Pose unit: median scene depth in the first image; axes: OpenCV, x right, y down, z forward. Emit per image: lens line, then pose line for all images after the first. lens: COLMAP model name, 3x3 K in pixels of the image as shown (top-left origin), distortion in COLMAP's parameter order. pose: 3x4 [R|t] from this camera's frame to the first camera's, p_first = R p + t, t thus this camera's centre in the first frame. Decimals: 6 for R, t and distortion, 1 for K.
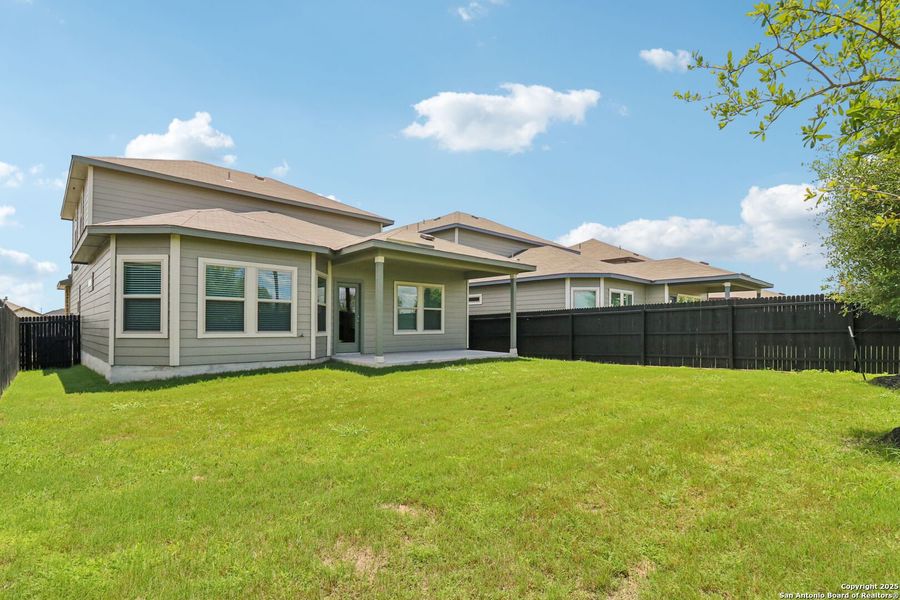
lens RADIAL K [[428.7, 0, 447.1], [0, 428.7, 321.0], [0, 0, 1]] dist [0.000285, -0.000385]
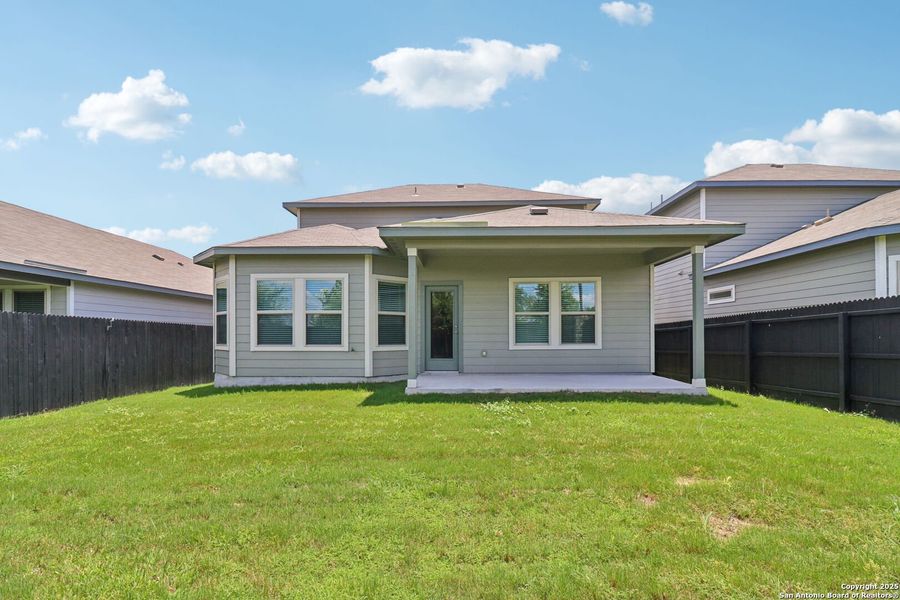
lens RADIAL K [[446.0, 0, 449.7], [0, 446.0, 322.1], [0, 0, 1]] dist [-0.009474, -0.000693]
pose [[0.710077, -0.025859, -0.703649, 0.448073], [0.012051, 0.999625, -0.024575, 0.002020], [0.704021, 0.008971, 0.710123, 0.480401]]
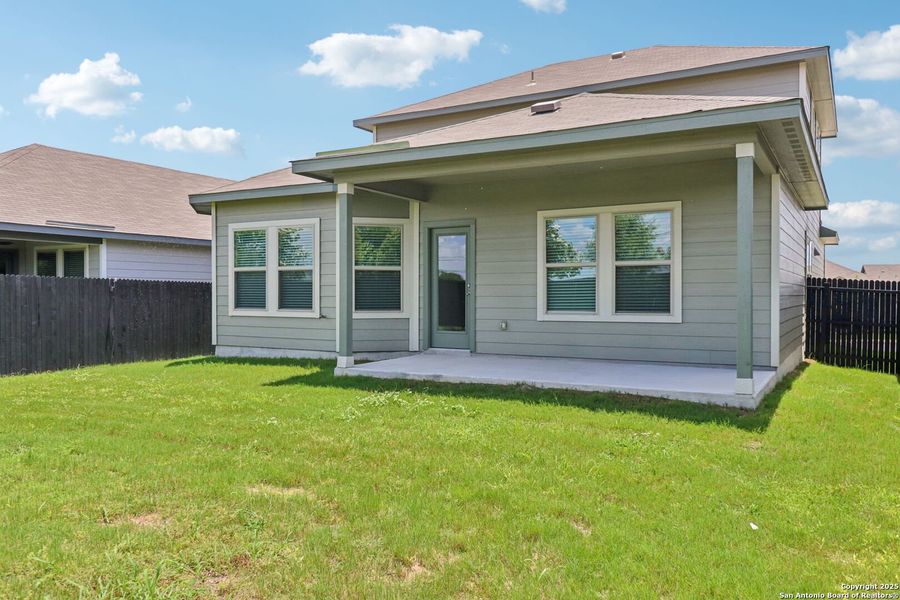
lens RADIAL K [[704.6, 0, 451.0], [0, 704.6, 297.7], [0, 0, 1]] dist [0.008472, 0.000113]
pose [[0.288788, 0.002303, -0.957390, 0.795674], [0.010965, 0.999924, 0.005713, -0.000233], [0.957330, -0.012148, 0.288741, 0.859863]]
